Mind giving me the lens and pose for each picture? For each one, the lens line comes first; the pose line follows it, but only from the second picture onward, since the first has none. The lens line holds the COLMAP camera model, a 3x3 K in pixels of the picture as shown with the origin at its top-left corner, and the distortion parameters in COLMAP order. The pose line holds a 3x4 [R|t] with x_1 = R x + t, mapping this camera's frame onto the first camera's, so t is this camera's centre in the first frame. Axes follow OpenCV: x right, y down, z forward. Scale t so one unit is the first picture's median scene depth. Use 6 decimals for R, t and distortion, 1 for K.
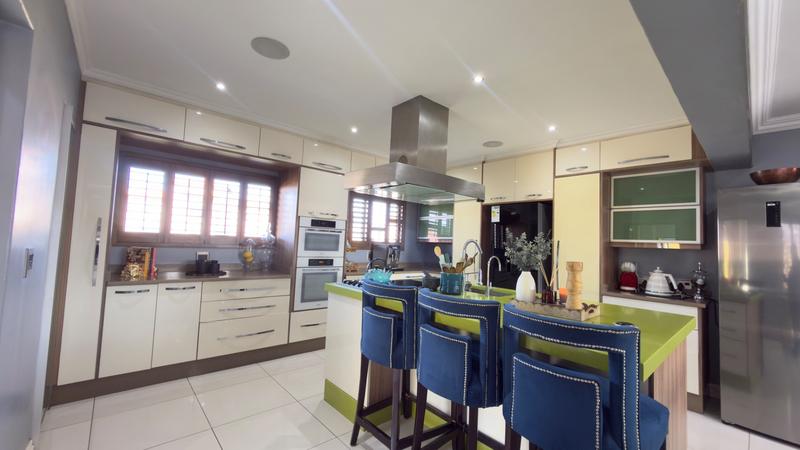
lens RADIAL K [[316.7, 0, 402.5], [0, 316.7, 224.7], [0, 0, 1]] dist [-0.002225, 0.000531]
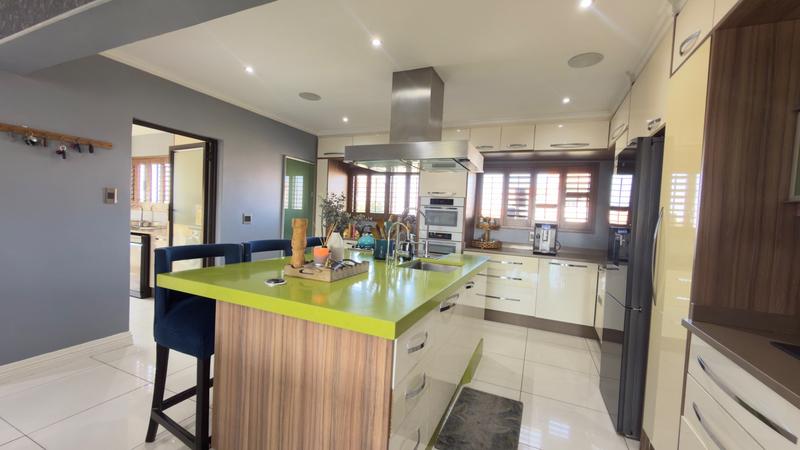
lens RADIAL K [[316.7, 0, 398.9], [0, 316.7, 225.5], [0, 0, 1]] dist [-0.002225, 0.000531]
pose [[0.409130, -0.004063, -0.912467, 0.703154], [0.017533, 0.999840, 0.003409, 0.073959], [0.912308, -0.017393, 0.409136, 0.396370]]
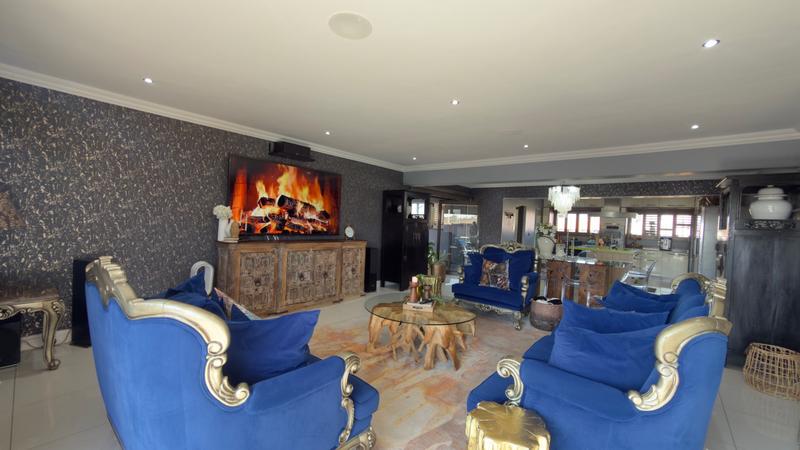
lens RADIAL K [[316.7, 0, 400.4], [0, 316.7, 228.6], [0, 0, 1]] dist [-0.002225, 0.000531]
pose [[0.133089, -0.021599, -0.990869, 2.084171], [0.009993, 0.999741, -0.020450, 0.041423], [0.991054, -0.007180, 0.133271, -1.074577]]
